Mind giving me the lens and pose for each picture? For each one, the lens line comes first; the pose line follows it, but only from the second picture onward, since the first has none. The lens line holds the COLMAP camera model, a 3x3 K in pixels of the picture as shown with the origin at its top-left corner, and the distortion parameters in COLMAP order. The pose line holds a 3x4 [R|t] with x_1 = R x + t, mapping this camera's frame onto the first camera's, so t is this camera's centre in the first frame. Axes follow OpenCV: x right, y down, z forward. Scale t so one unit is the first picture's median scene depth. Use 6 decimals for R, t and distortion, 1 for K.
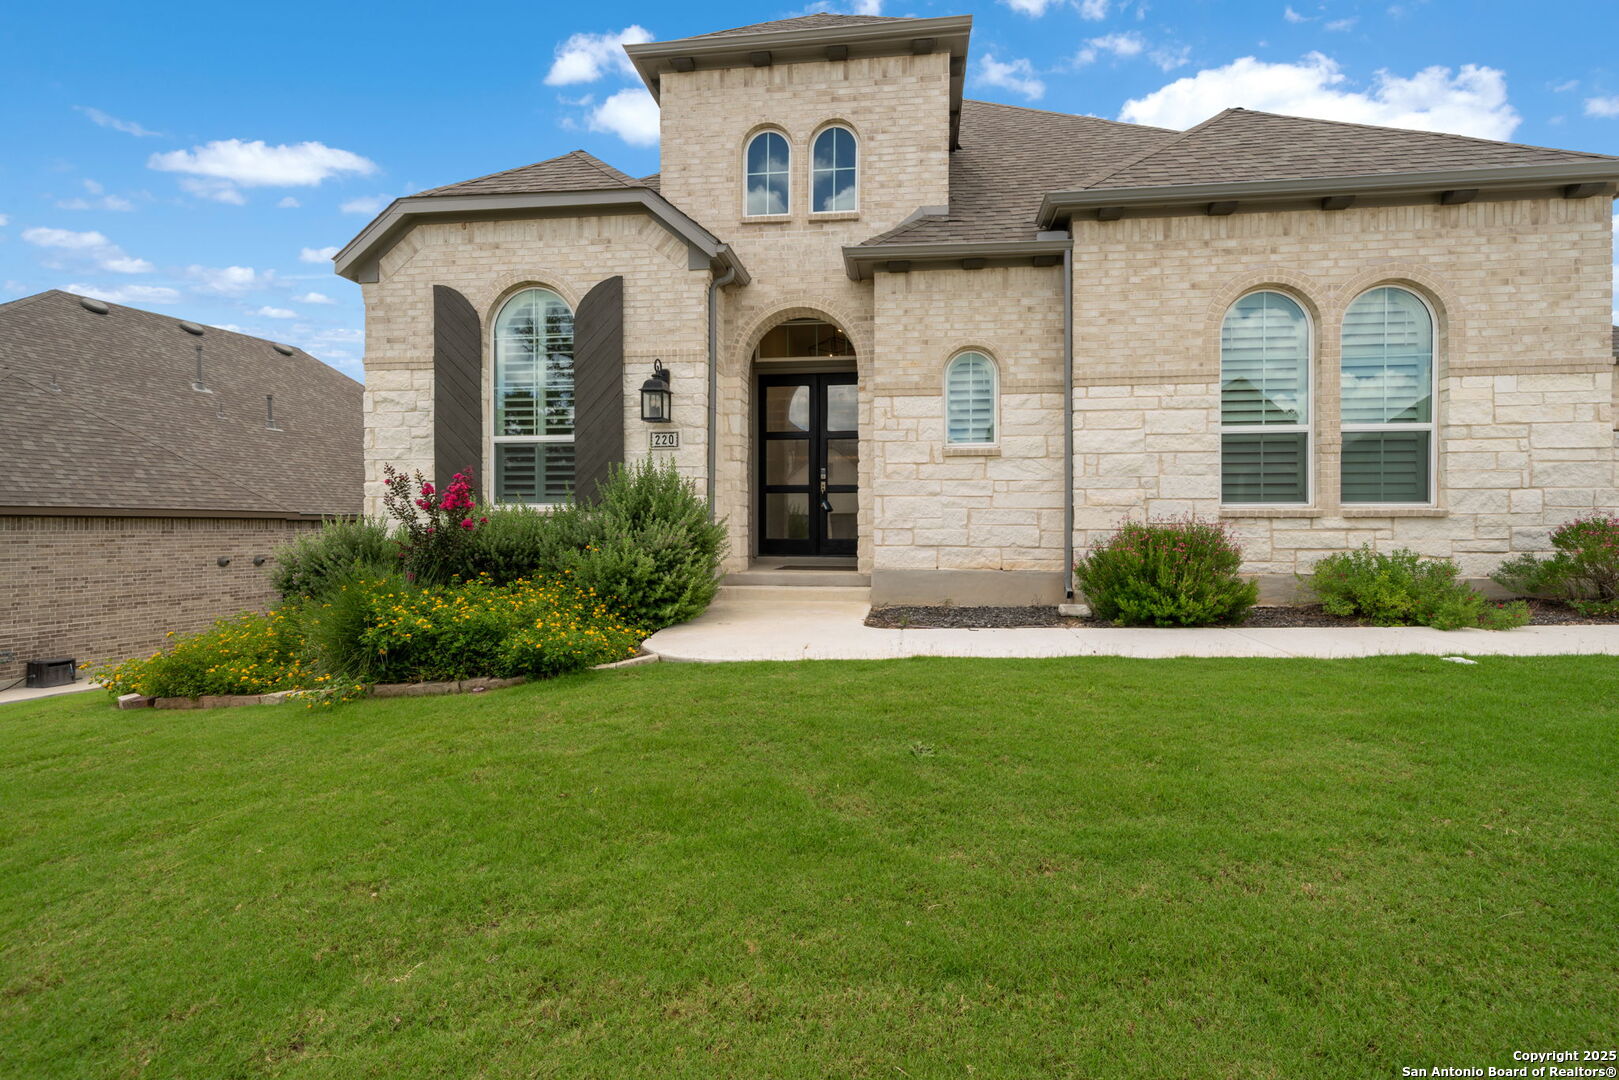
lens RADIAL K [[709.2, 0, 813.0], [0, 709.2, 548.0], [0, 0, 1]] dist [-0.000164, 0.000345]
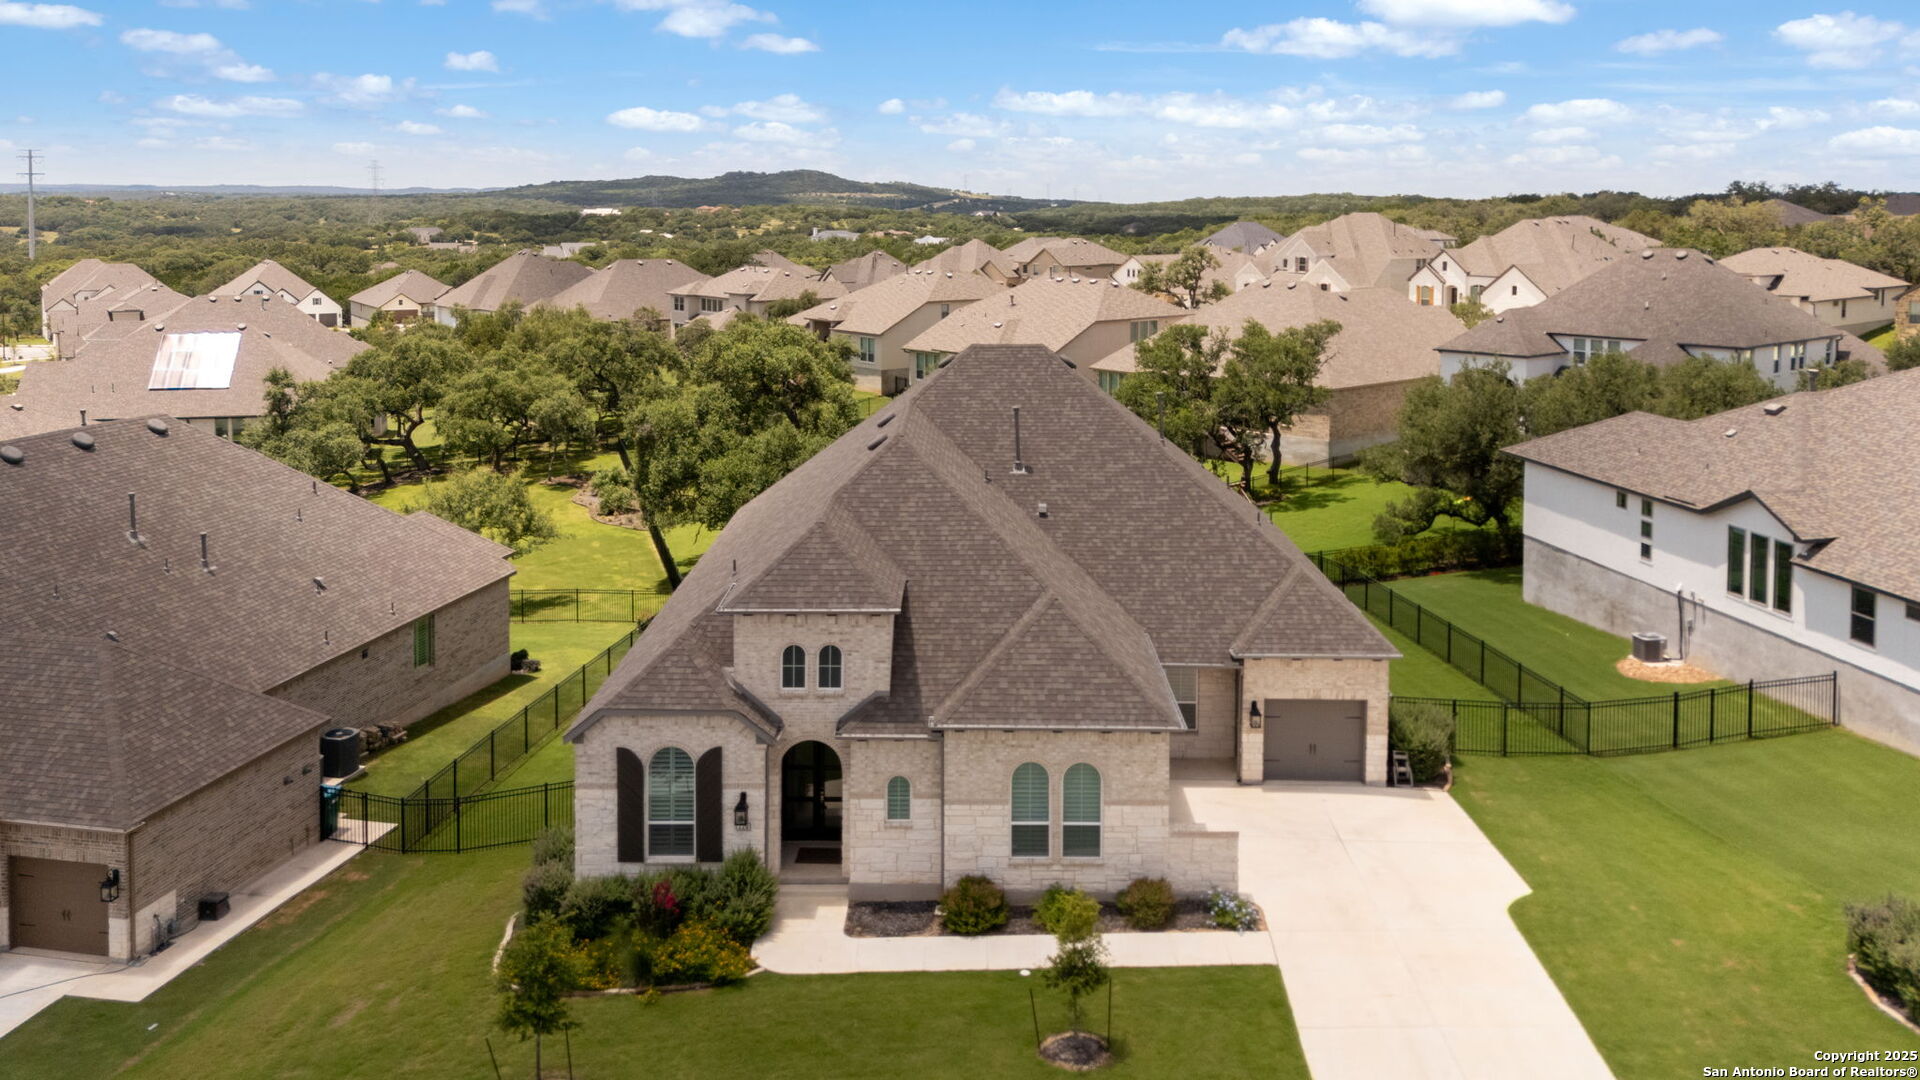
lens RADIAL K [[1389.4, 0, 959.7], [0, 1389.4, 429.3], [0, 0, 1]] dist [0.079666, -0.085280]
pose [[0.990554, -0.004804, 0.137037, -0.141422], [-0.008732, 0.995147, 0.098006, -1.643643], [-0.136843, -0.098277, 0.985706, -2.818457]]
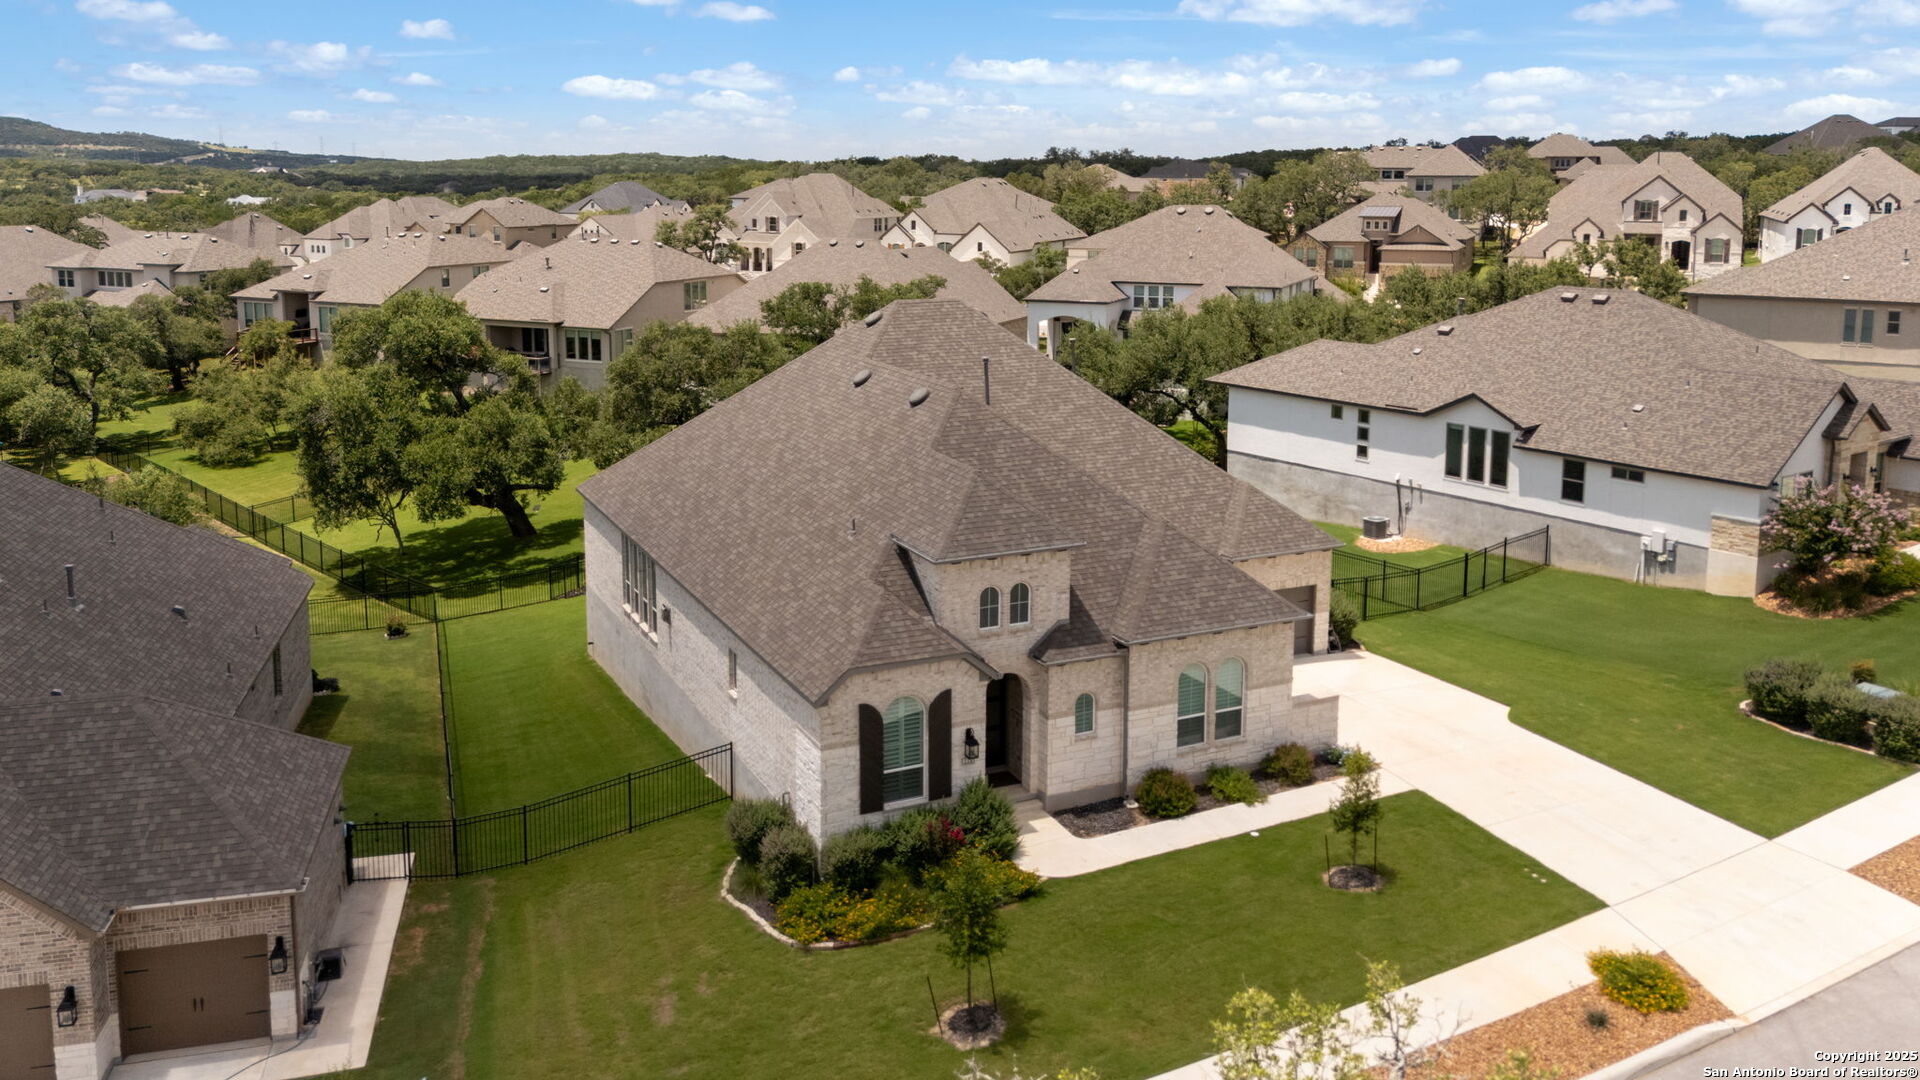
lens RADIAL K [[1380.6, 0, 959.3], [0, 1380.6, 502.9], [0, 0, 1]] dist [0.093012, -0.139938]
pose [[0.841576, -0.107633, 0.529306, -2.311035], [0.014074, 0.983982, 0.177713, -1.625816], [-0.539956, -0.142110, 0.829610, -2.258641]]
